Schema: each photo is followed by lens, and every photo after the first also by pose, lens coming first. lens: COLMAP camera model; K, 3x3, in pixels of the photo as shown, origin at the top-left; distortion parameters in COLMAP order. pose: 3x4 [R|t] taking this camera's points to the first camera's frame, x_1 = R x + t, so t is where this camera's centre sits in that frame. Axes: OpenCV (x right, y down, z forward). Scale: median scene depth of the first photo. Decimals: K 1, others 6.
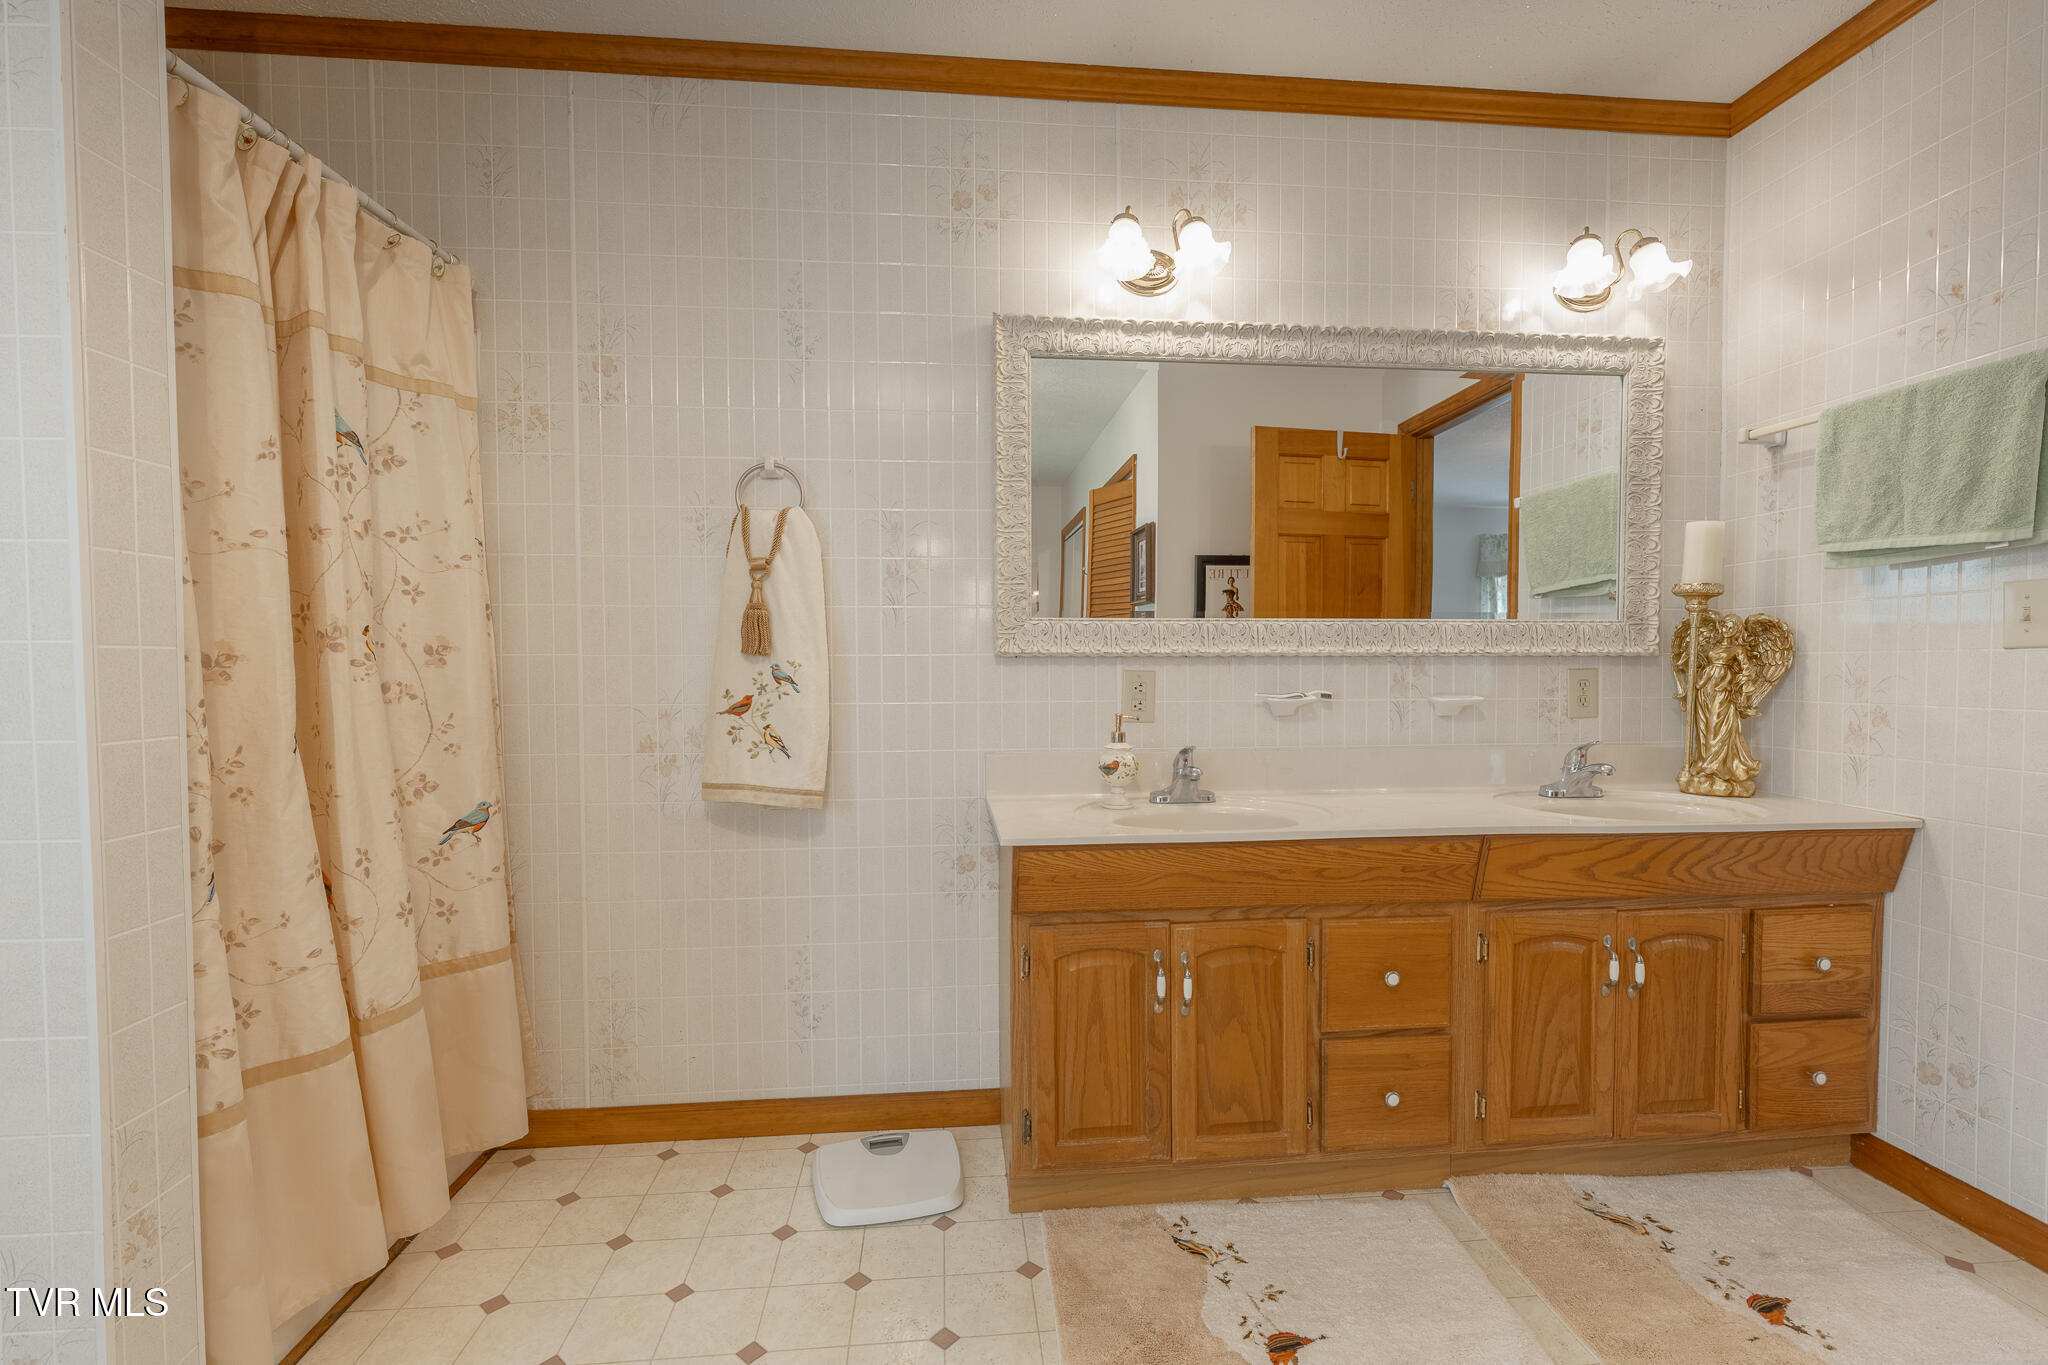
lens RADIAL K [[906.3, 0, 1031.9], [0, 906.3, 693.1], [0, 0, 1]] dist [-0.000997, 0.000777]
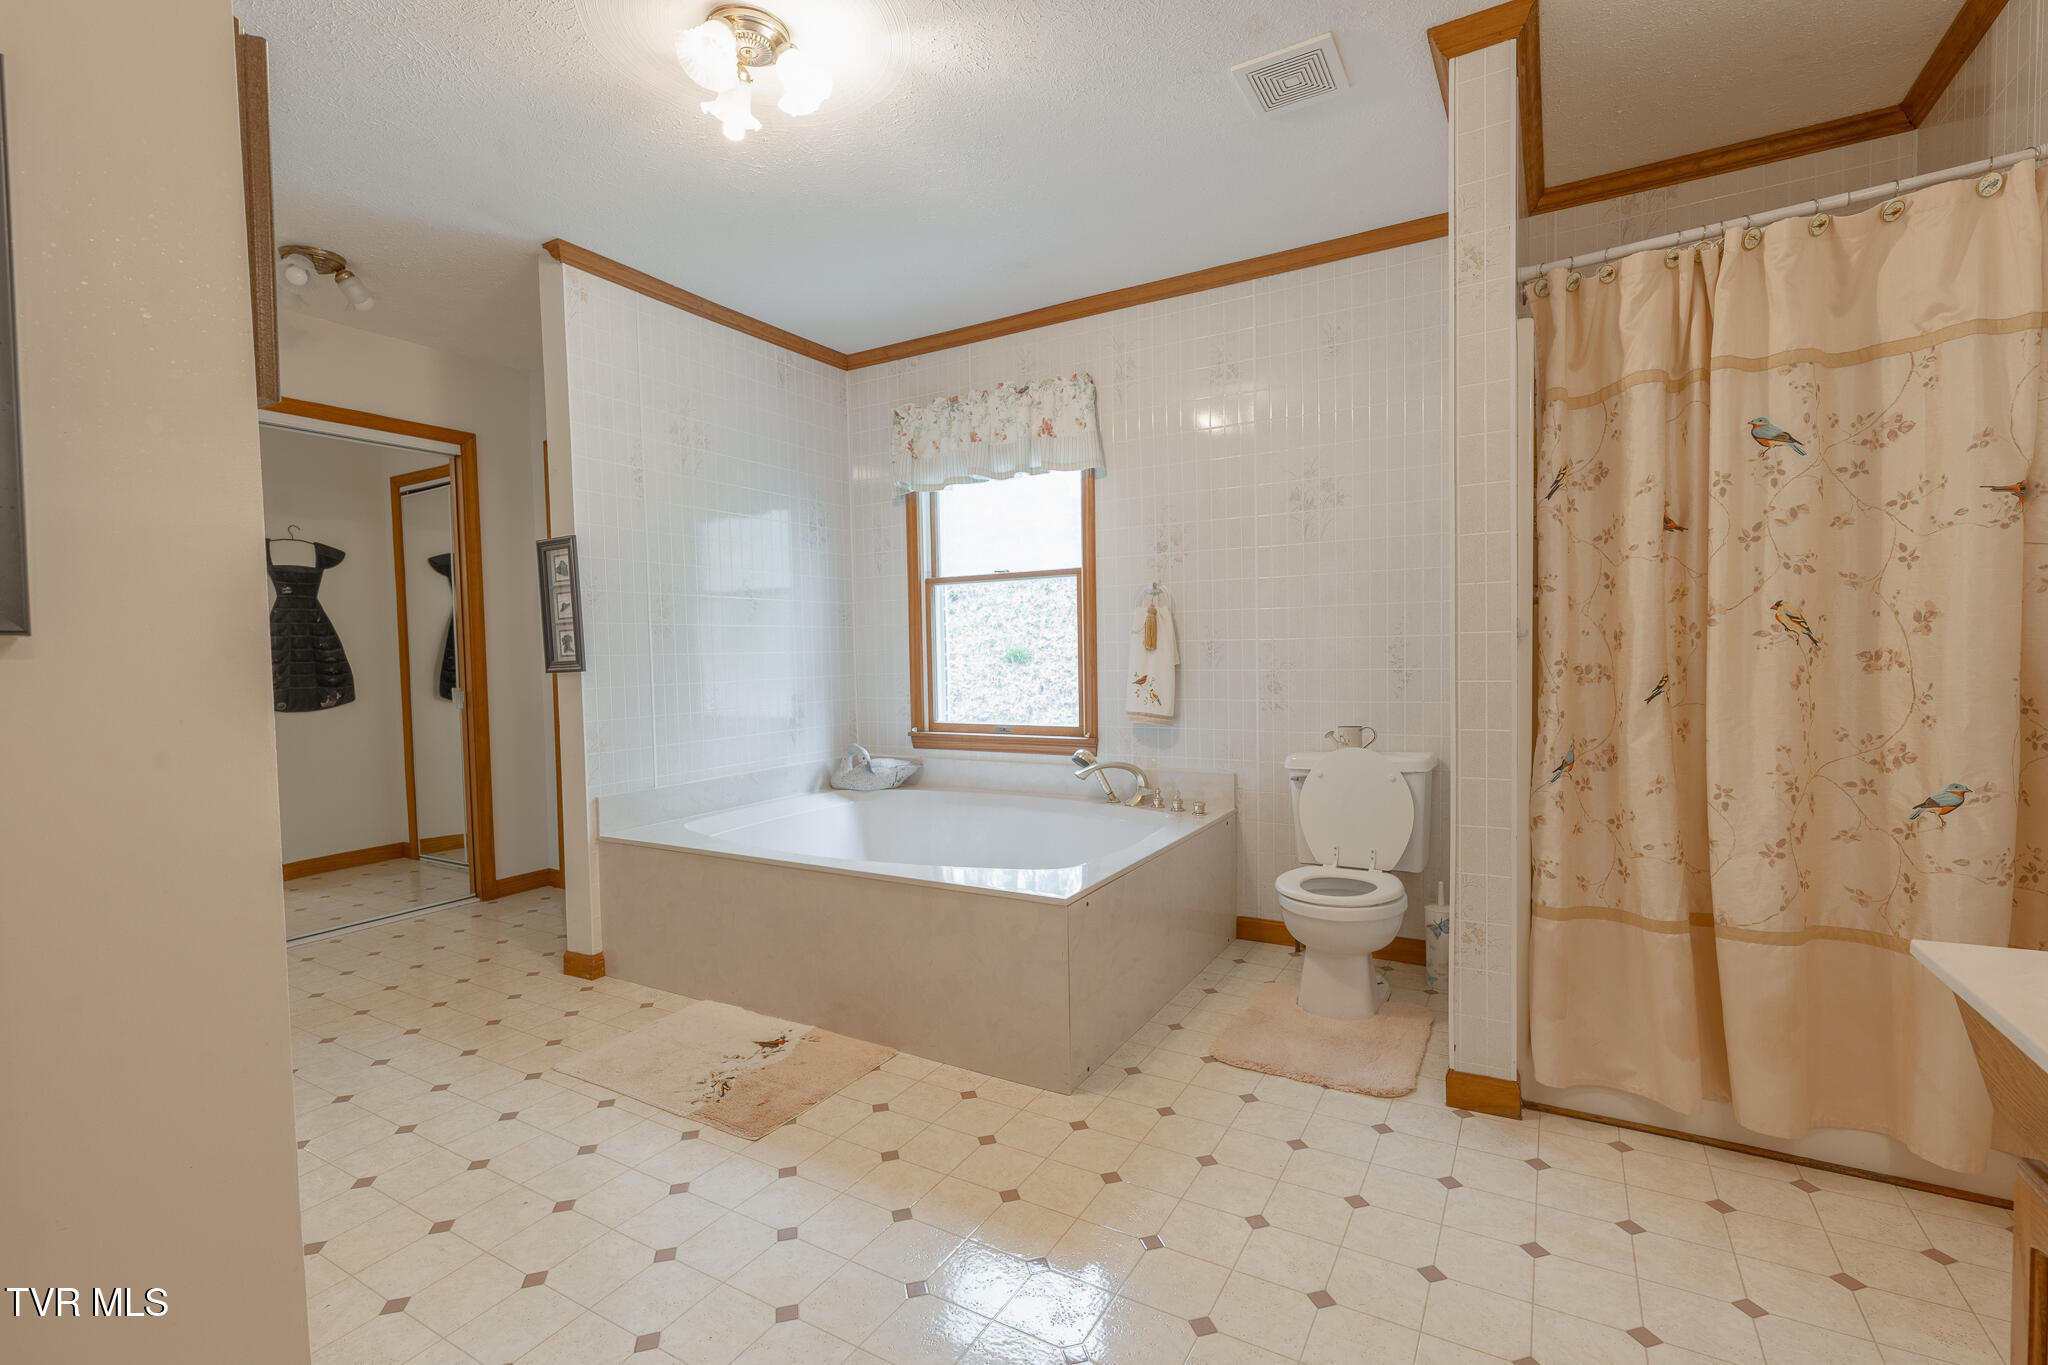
lens RADIAL K [[906.3, 0, 1024.1], [0, 906.3, 689.7], [0, 0, 1]] dist [-0.000997, 0.000777]
pose [[-0.584561, 0.047873, -0.809936, 0.682587], [-0.004374, 0.998057, 0.062150, -0.025972], [0.811338, 0.039873, -0.583216, 0.803822]]
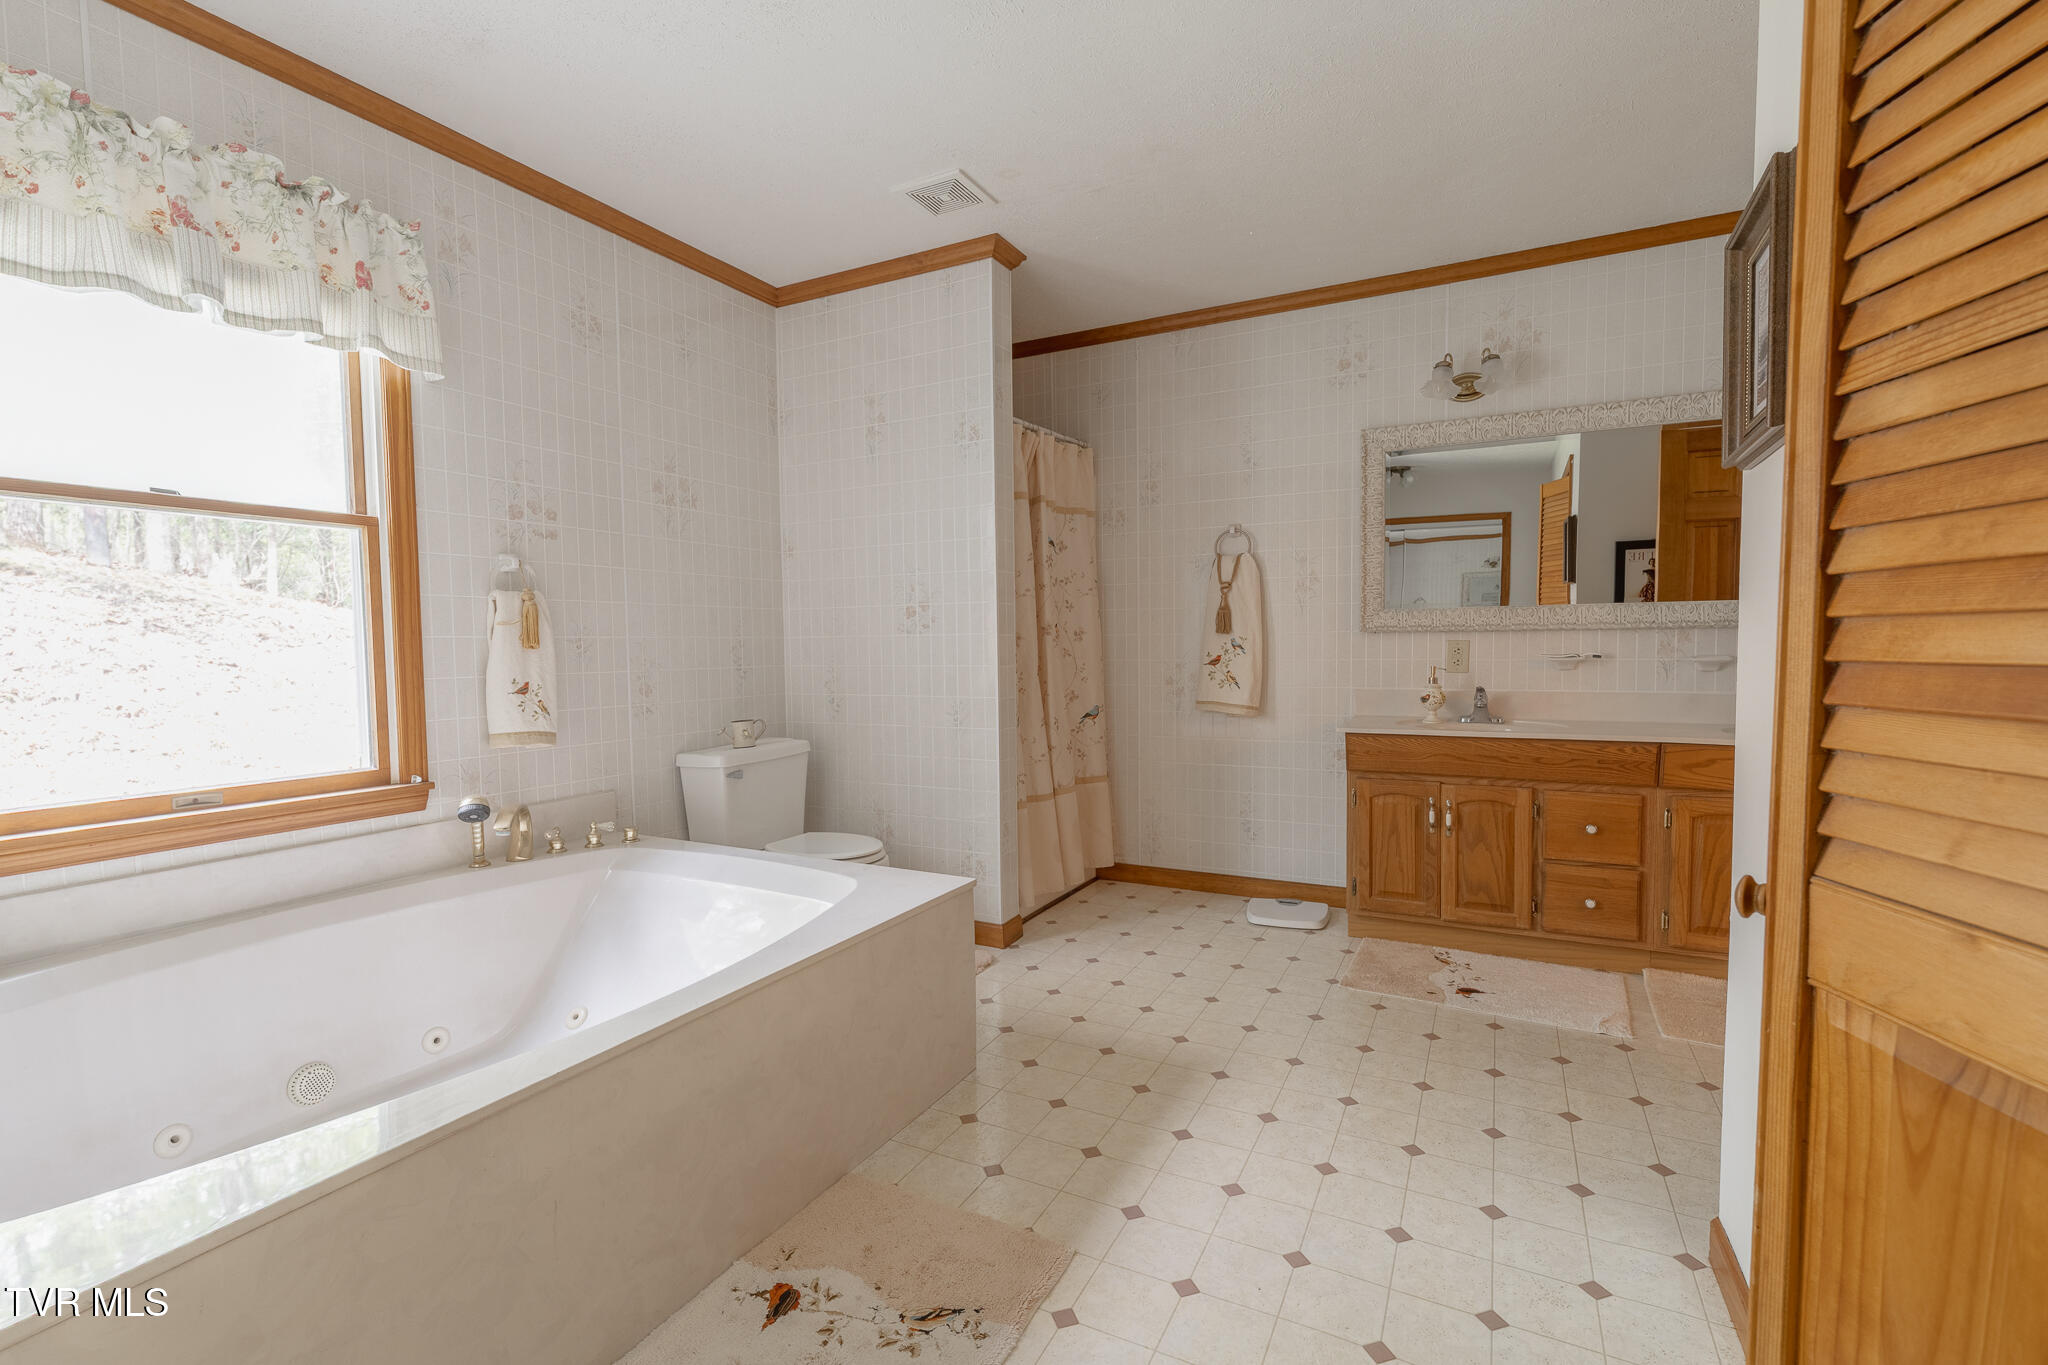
lens RADIAL K [[906.3, 0, 1033.0], [0, 906.3, 690.3], [0, 0, 1]] dist [-0.000997, 0.000777]
pose [[0.842112, 0.020720, -0.538905, 0.422641], [-0.007424, 0.999612, 0.026834, 0.030918], [0.539252, -0.018597, 0.841939, -0.891710]]
